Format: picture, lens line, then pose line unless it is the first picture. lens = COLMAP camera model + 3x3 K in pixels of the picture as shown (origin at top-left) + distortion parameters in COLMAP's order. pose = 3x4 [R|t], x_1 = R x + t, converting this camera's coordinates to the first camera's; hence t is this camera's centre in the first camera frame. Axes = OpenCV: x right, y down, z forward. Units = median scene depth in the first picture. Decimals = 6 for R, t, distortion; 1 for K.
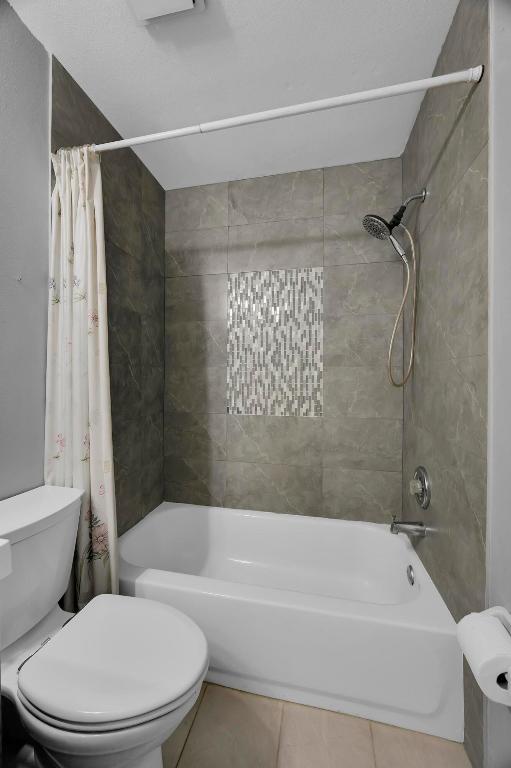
lens RADIAL K [[311.6, 0, 266.6], [0, 311.6, 385.7], [0, 0, 1]] dist [-0.001878, -0.000529]
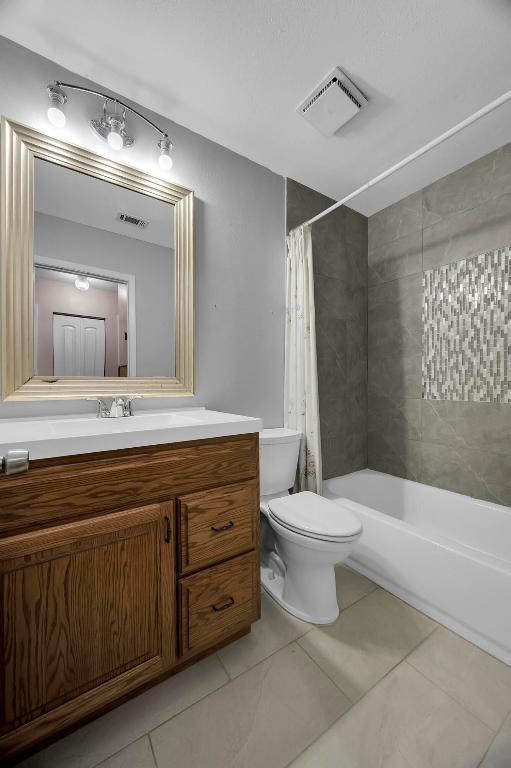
lens RADIAL K [[311.6, 0, 266.6], [0, 311.6, 385.7], [0, 0, 1]] dist [-0.001878, -0.000529]
pose [[0.748225, -0.008404, -0.663391, 0.194032], [0.003334, 0.999955, -0.008906, 0.052199], [0.663436, 0.004452, 0.748220, -0.192427]]
